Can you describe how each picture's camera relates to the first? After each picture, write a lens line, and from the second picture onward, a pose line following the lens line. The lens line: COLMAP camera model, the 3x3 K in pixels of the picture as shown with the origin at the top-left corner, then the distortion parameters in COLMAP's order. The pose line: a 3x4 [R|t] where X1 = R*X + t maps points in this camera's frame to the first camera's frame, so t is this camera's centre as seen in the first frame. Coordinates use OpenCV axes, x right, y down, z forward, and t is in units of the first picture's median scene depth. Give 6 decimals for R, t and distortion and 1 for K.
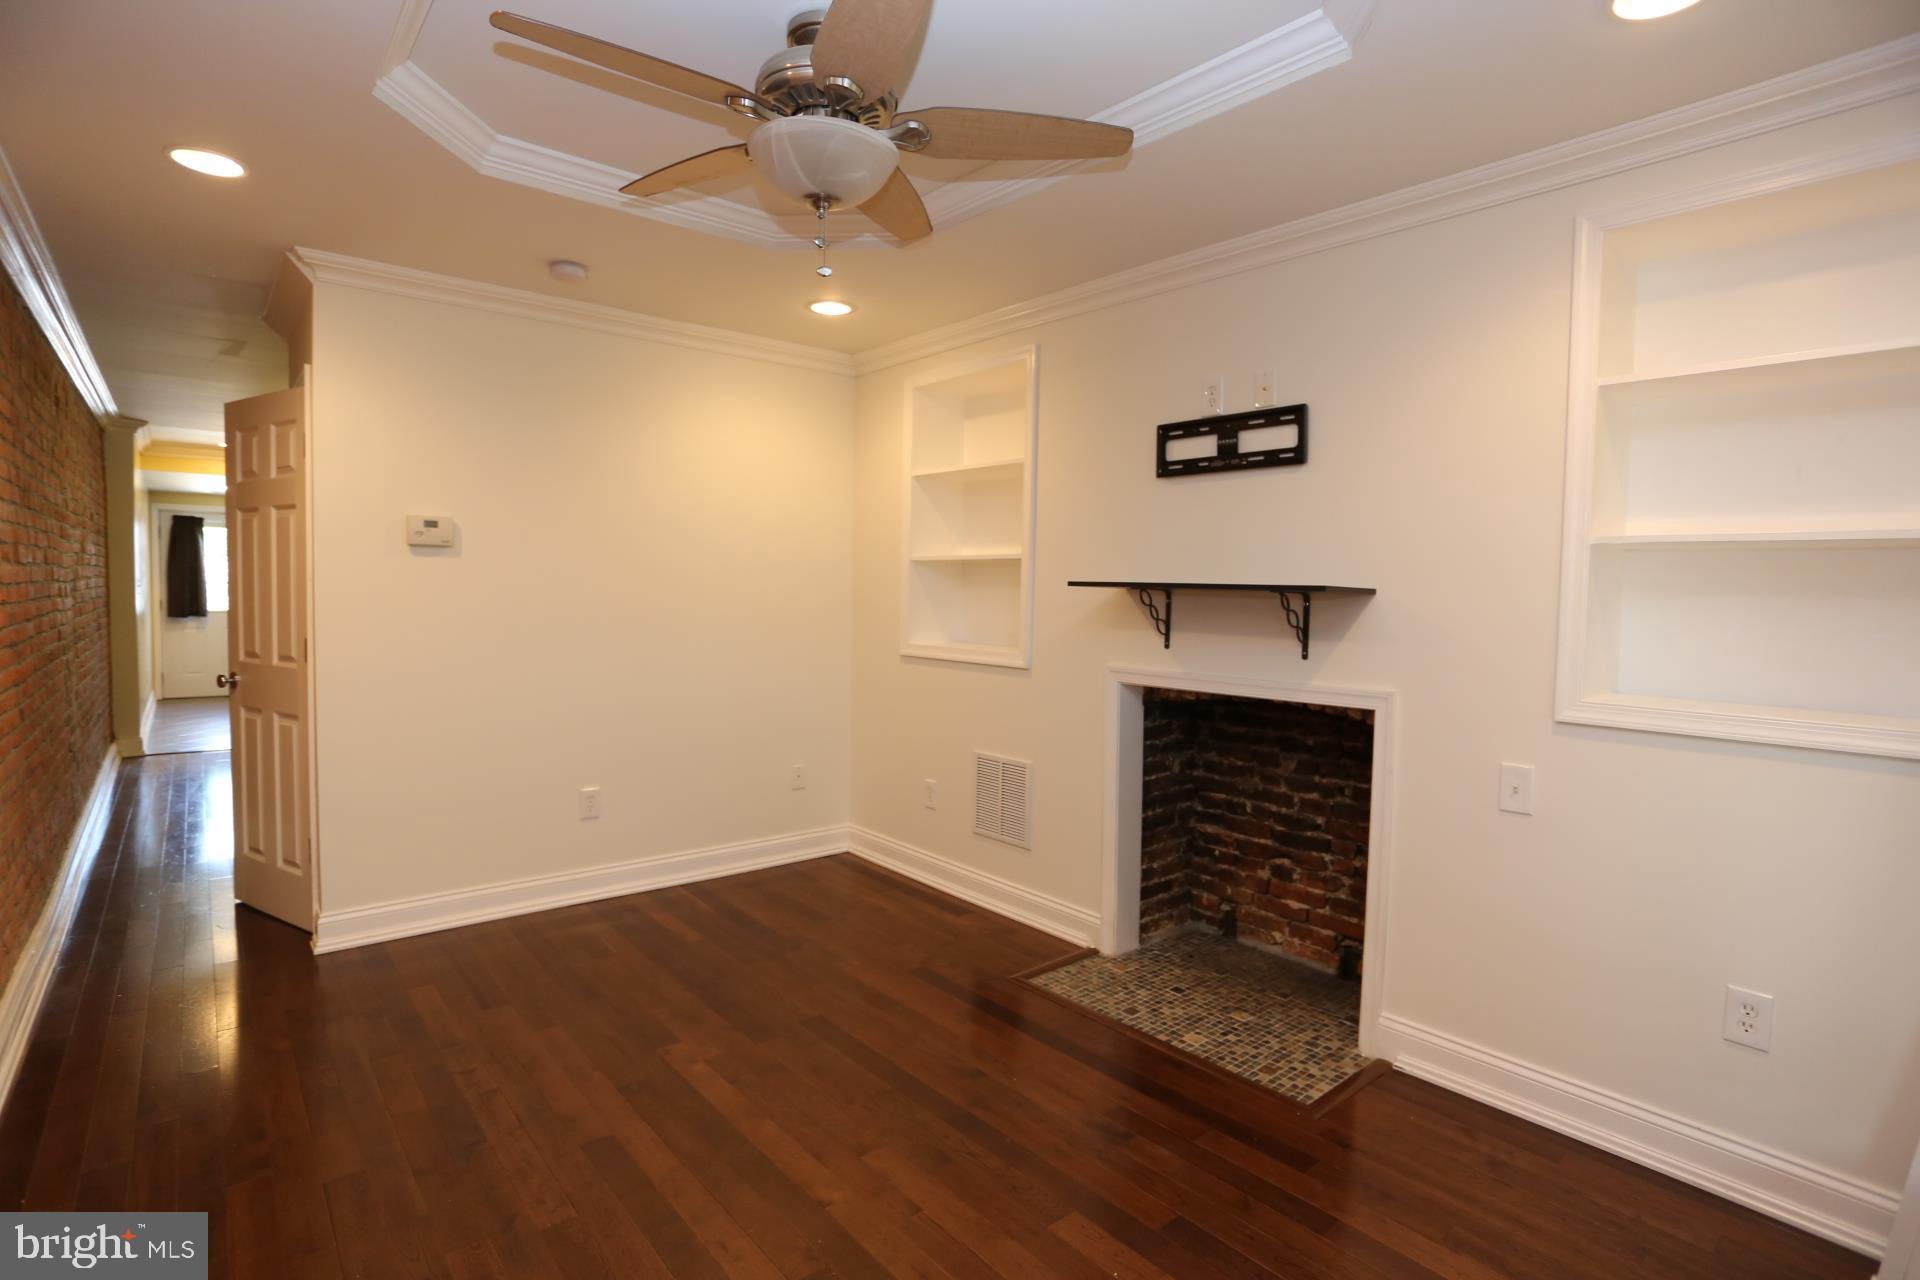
lens RADIAL K [[939.1, 0, 945.3], [0, 939.1, 631.4], [0, 0, 1]] dist [-0.071227, 0.034000]
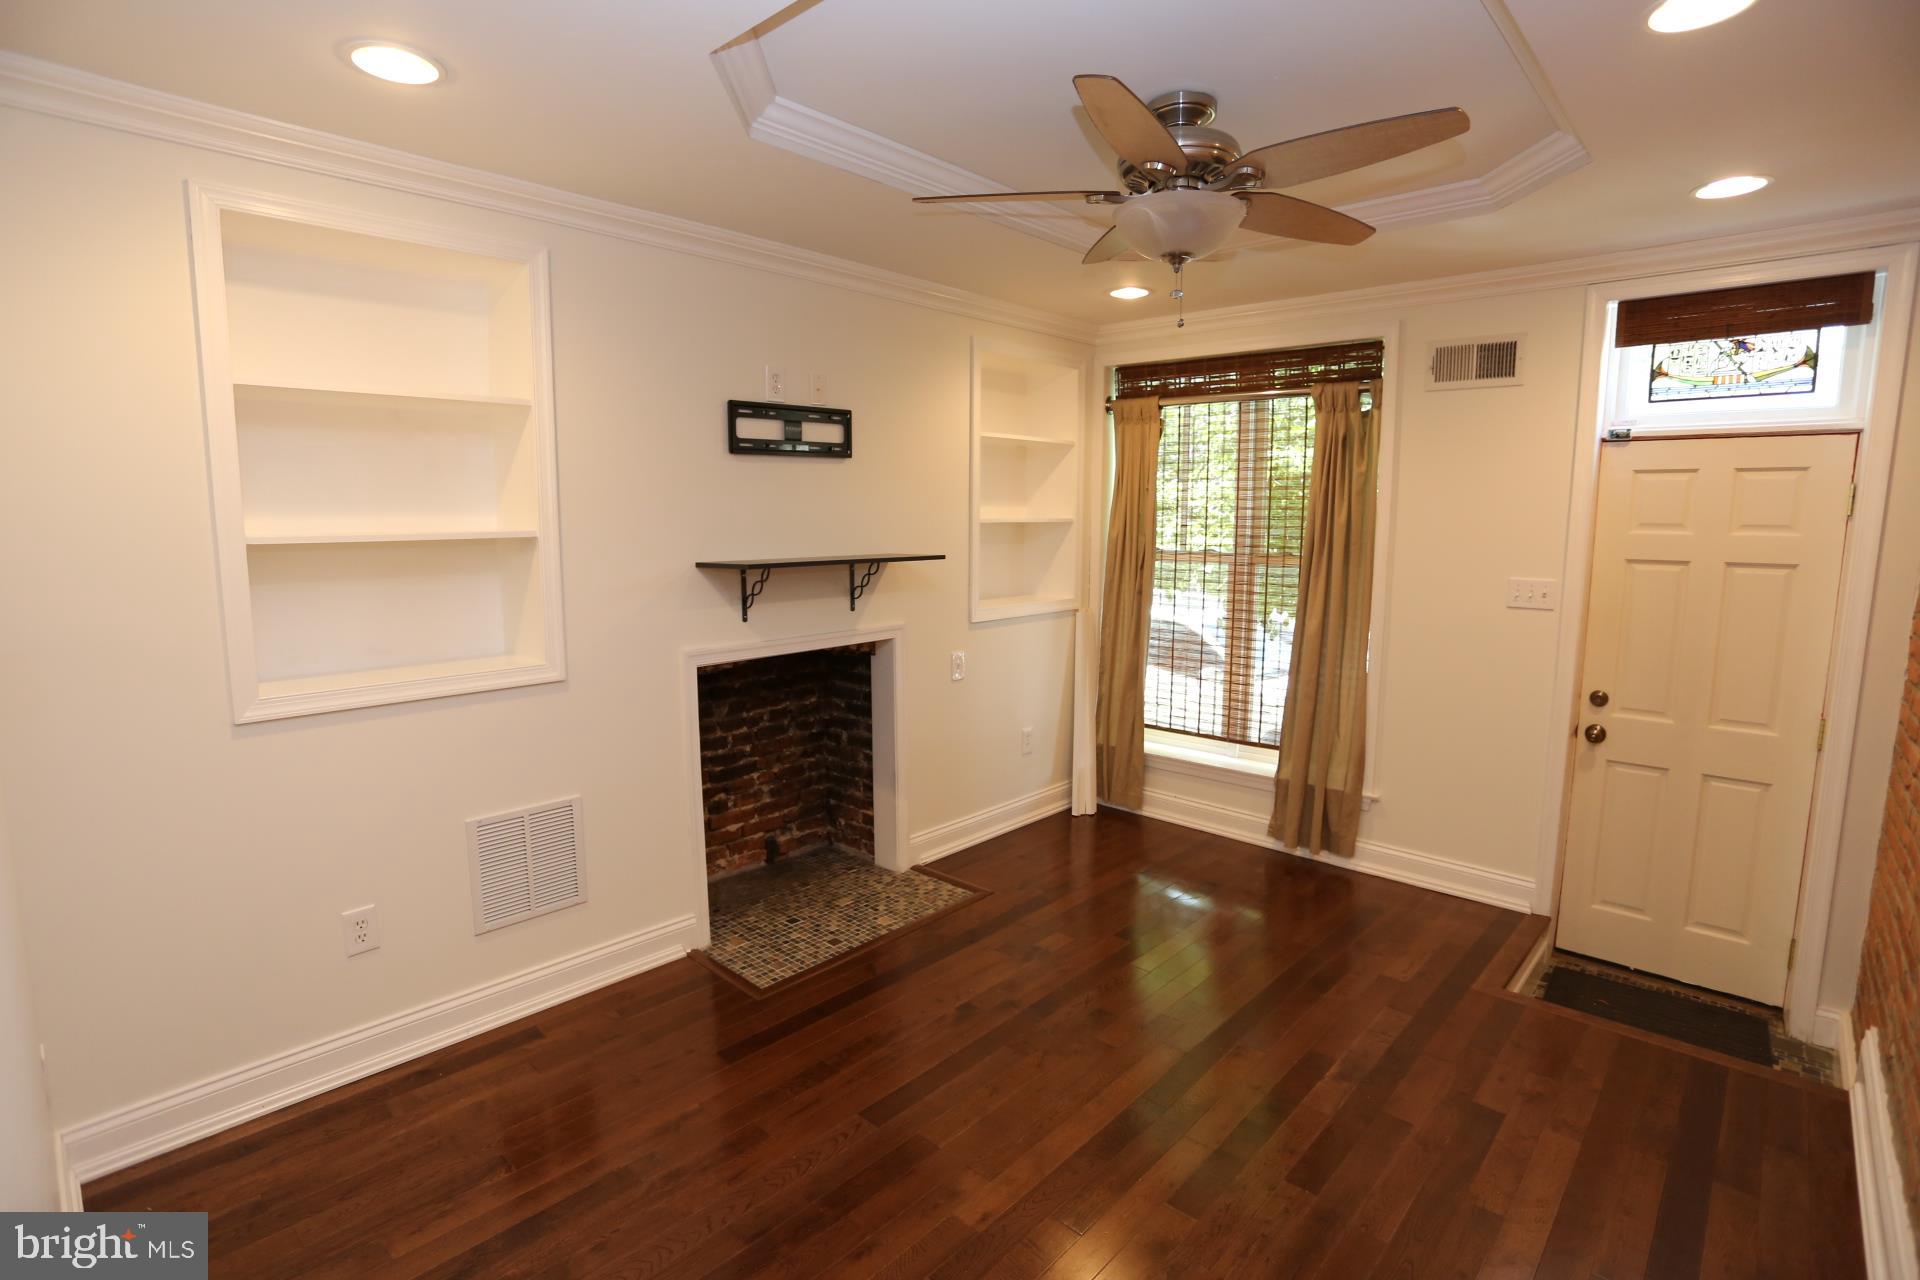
lens RADIAL K [[934.4, 0, 952.0], [0, 934.4, 636.8], [0, 0, 1]] dist [-0.075973, 0.034355]
pose [[-0.122801, -0.151299, 0.980830, -0.797852], [0.043079, 0.986567, 0.157578, -0.117115], [-0.991496, 0.061604, -0.114634, 0.891055]]
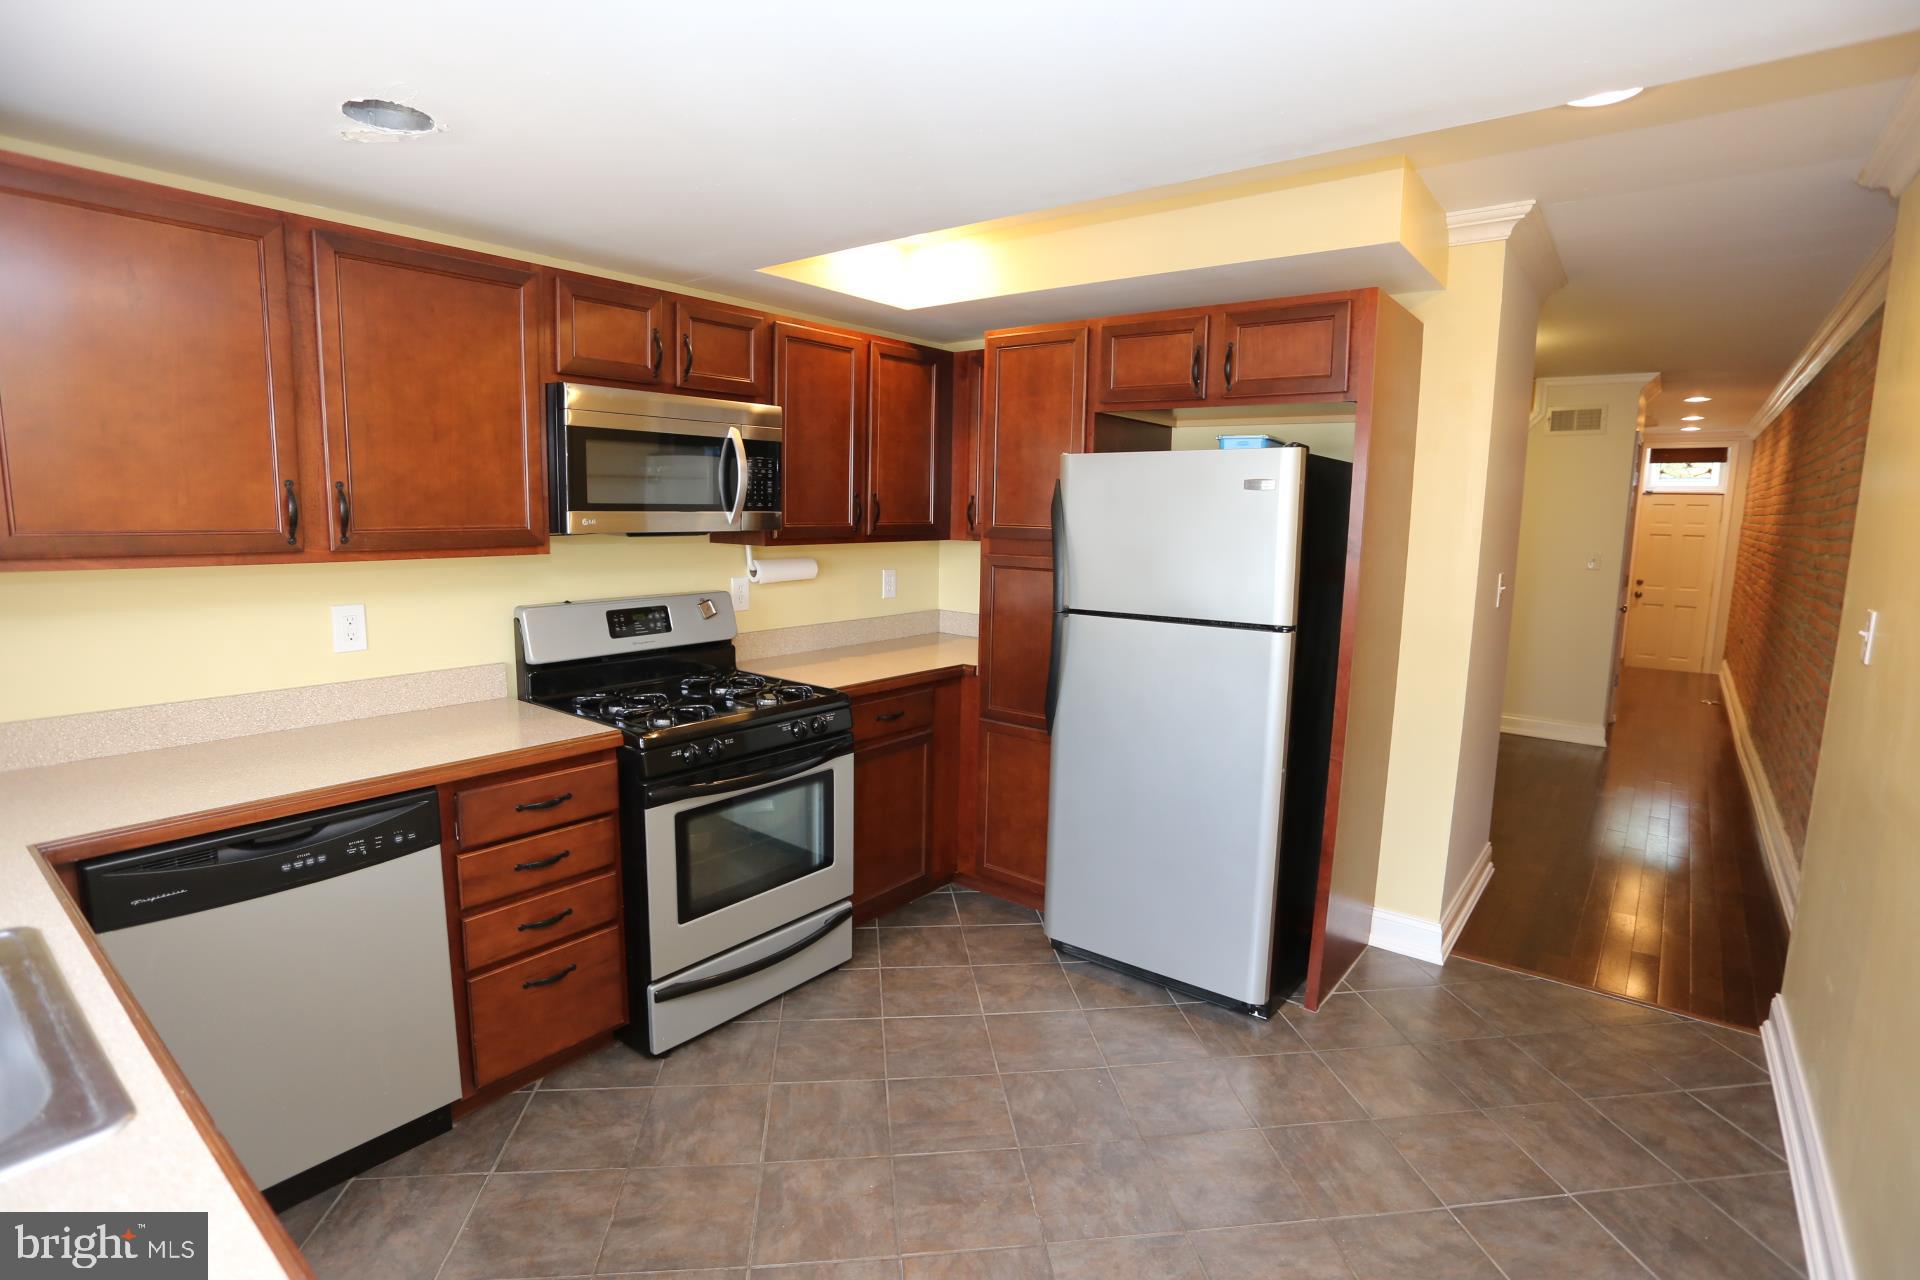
lens RADIAL K [[934.4, 0, 952.0], [0, 934.4, 636.8], [0, 0, 1]] dist [-0.075973, 0.034355]
pose [[-0.204345, -0.157974, 0.966068, -2.250905], [0.025850, 0.985677, 0.166649, -0.225322], [-0.978558, 0.059026, -0.197334, 2.761572]]
